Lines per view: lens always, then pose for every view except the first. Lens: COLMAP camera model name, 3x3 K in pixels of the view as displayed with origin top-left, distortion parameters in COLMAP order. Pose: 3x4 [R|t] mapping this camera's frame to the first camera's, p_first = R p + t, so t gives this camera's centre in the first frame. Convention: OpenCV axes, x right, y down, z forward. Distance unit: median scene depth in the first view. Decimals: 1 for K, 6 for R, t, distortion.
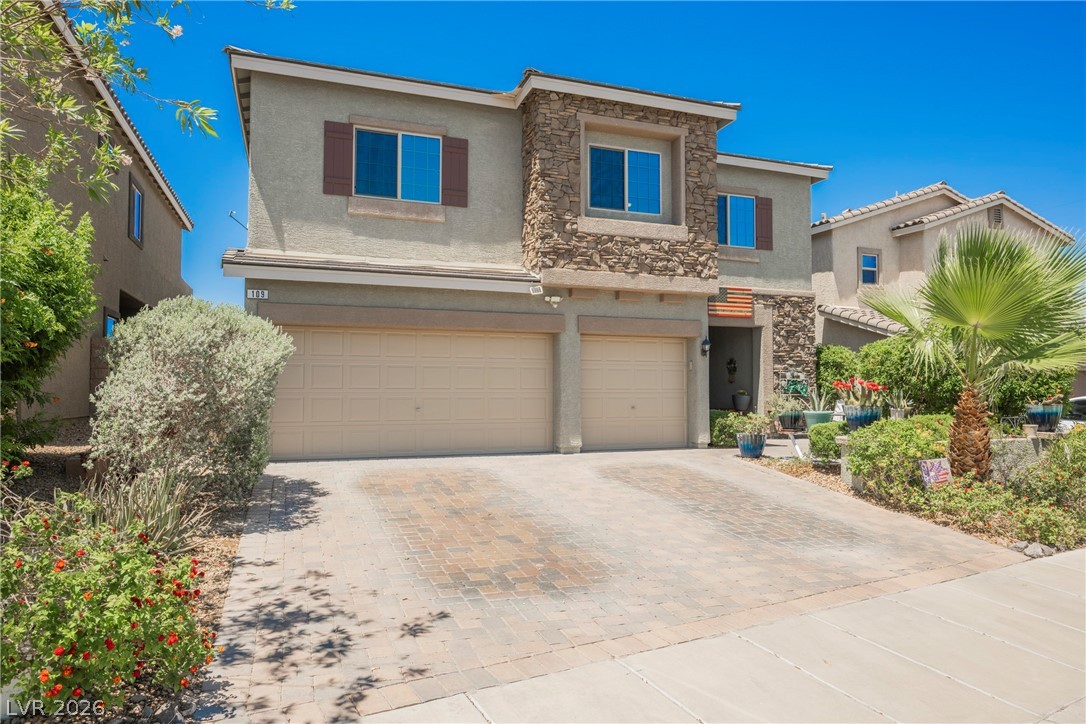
lens RADIAL K [[674.6, 0, 543.0], [0, 674.6, 362.0], [0, 0, 1]] dist [0.004272, -0.000084]
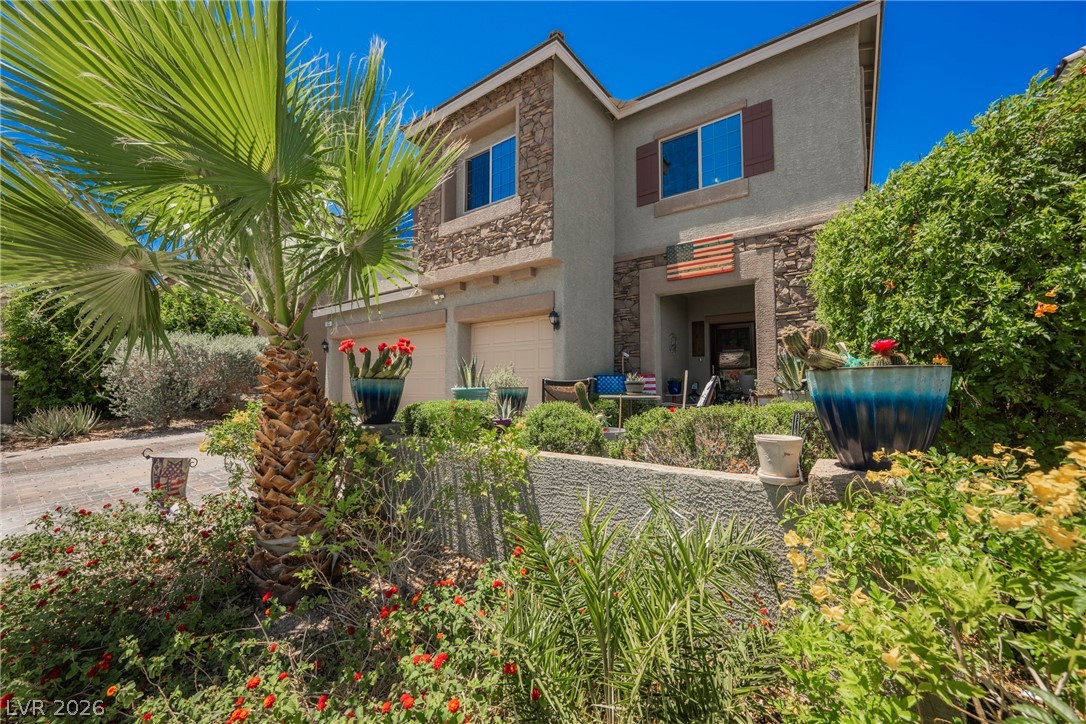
lens RADIAL K [[421.5, 0, 545.8], [0, 421.5, 361.7], [0, 0, 1]] dist [0.000029, -0.000140]
pose [[0.551461, -0.049329, -0.832741, 0.730660], [0.035760, 0.998730, -0.035481, 0.056097], [0.833434, -0.010212, 0.552525, 0.711777]]
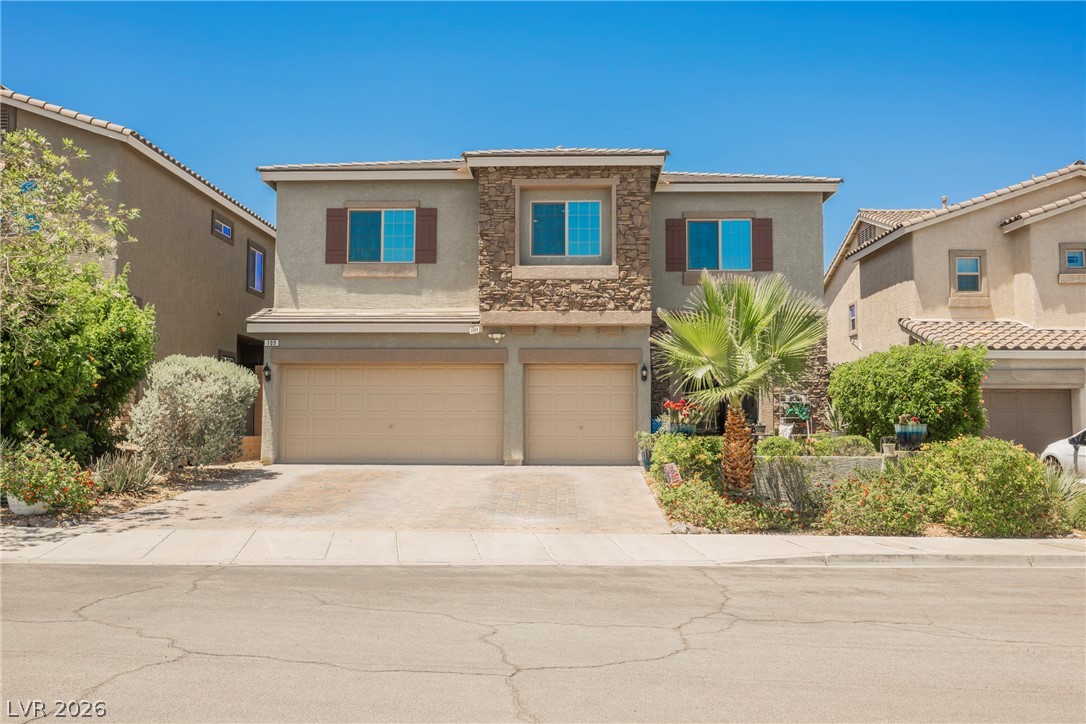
lens RADIAL K [[894.5, 0, 543.0], [0, 894.5, 362.0], [0, 0, 1]] dist [-0.005511, 0.001438]
pose [[0.928445, -0.022917, -0.370761, 0.656044], [0.013907, 0.999540, -0.026956, -0.002615], [0.371208, 0.019871, 0.928337, -0.427772]]
